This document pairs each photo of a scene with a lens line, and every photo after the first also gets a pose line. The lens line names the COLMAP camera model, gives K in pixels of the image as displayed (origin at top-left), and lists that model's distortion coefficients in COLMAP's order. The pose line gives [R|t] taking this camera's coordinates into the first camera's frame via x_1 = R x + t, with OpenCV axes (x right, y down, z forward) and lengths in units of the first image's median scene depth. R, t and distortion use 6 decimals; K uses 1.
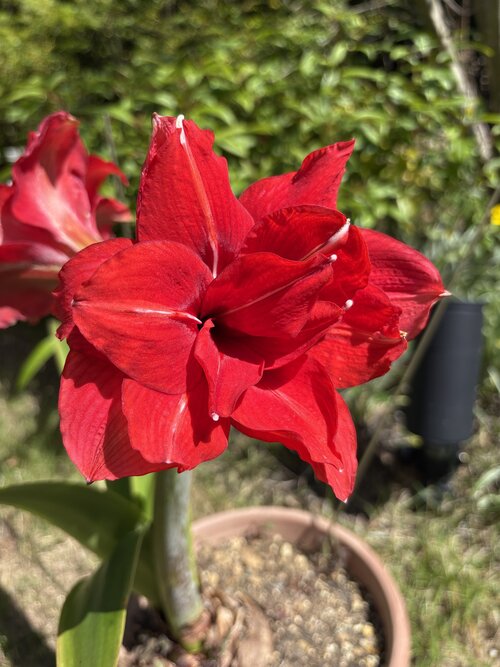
lens RADIAL K [[490.7, 0, 250.0], [0, 490.7, 333.5], [0, 0, 1]] dist [0.072863, 0.000890]
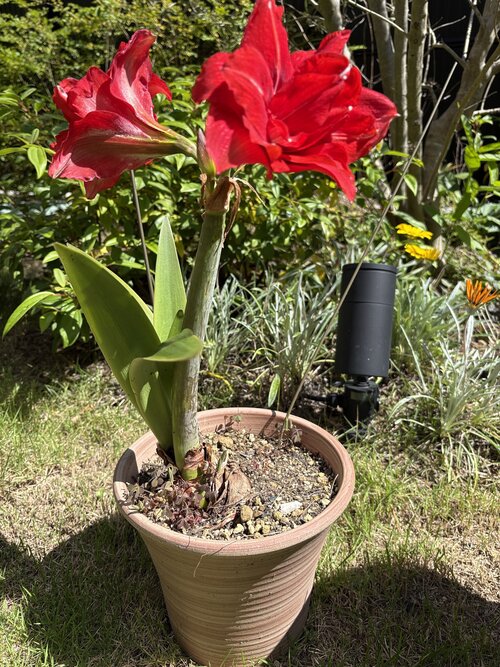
lens RADIAL K [[490.7, 0, 250.0], [0, 490.7, 333.5], [0, 0, 1]] dist [0.072863, 0.000890]
pose [[0.983661, 0.033009, 0.176976, -0.447546], [-0.008581, 0.990526, -0.137054, 0.978594], [-0.179824, 0.133296, 0.974626, -0.618861]]
